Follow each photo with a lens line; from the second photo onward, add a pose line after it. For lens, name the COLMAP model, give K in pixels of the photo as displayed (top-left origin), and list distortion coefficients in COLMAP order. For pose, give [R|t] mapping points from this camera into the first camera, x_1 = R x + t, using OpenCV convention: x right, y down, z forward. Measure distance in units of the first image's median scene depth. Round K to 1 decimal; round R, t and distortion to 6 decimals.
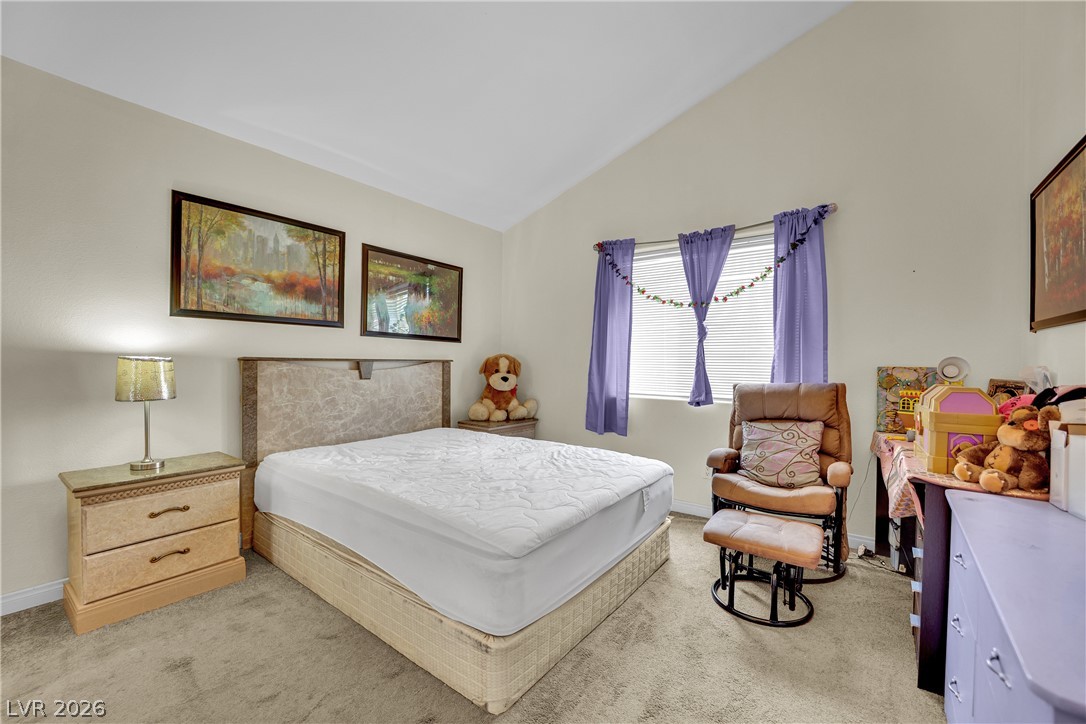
lens RADIAL K [[438.7, 0, 548.4], [0, 438.7, 357.0], [0, 0, 1]] dist [-0.002185, -0.000223]
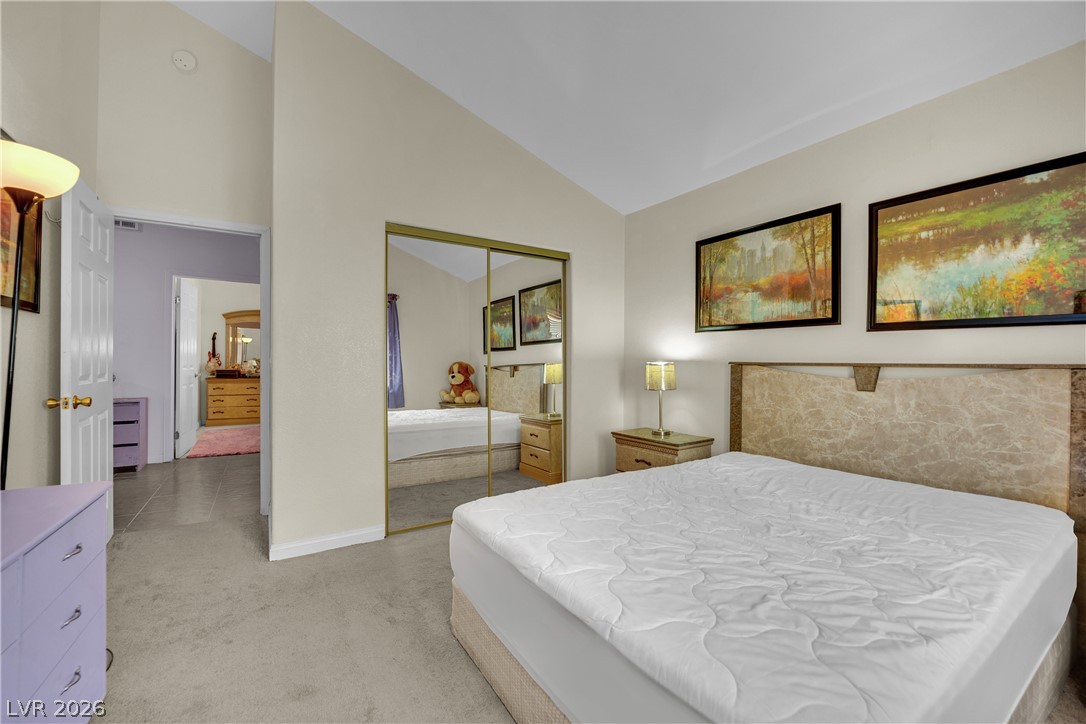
lens RADIAL K [[438.7, 0, 548.7], [0, 438.7, 366.7], [0, 0, 1]] dist [-0.002185, -0.000223]
pose [[-0.326813, -0.010658, -0.945029, 0.471986], [-0.008786, 0.999927, -0.008238, 0.022614], [0.945048, 0.005611, -0.326883, 0.797691]]
